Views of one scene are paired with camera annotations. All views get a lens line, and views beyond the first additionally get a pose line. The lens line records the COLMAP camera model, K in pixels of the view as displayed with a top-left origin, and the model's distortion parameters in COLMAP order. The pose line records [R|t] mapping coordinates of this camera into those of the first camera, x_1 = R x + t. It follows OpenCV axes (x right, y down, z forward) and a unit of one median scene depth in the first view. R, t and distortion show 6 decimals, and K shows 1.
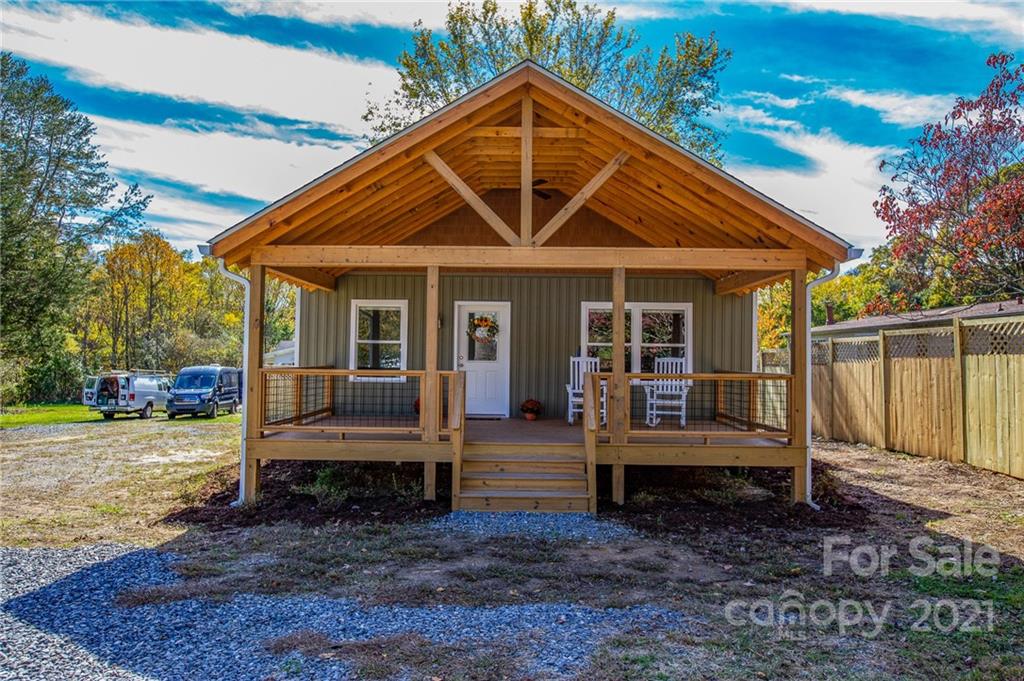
lens RADIAL K [[663.8, 0, 539.8], [0, 663.8, 321.4], [0, 0, 1]] dist [0.010620, 0.013011]
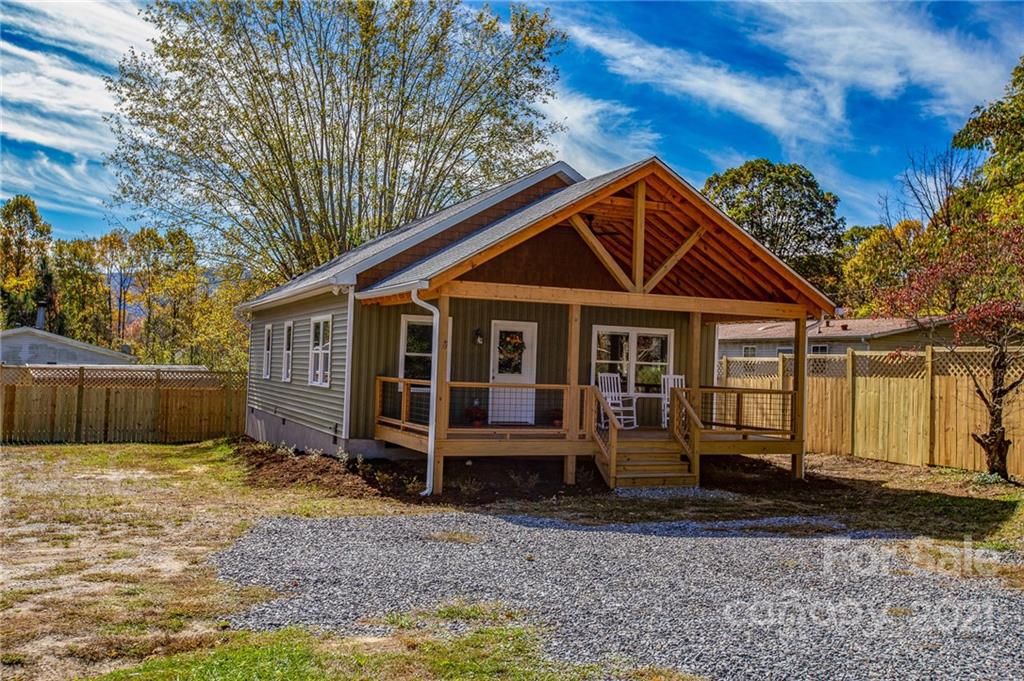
lens RADIAL K [[978.9, 0, 520.9], [0, 978.9, 317.9], [0, 0, 1]] dist [0.077458, 0.000000]
pose [[0.907706, 0.039149, 0.417777, -0.846764], [-0.046452, 0.998894, 0.007322, -0.053132], [-0.417028, -0.026053, 0.908520, -0.552877]]
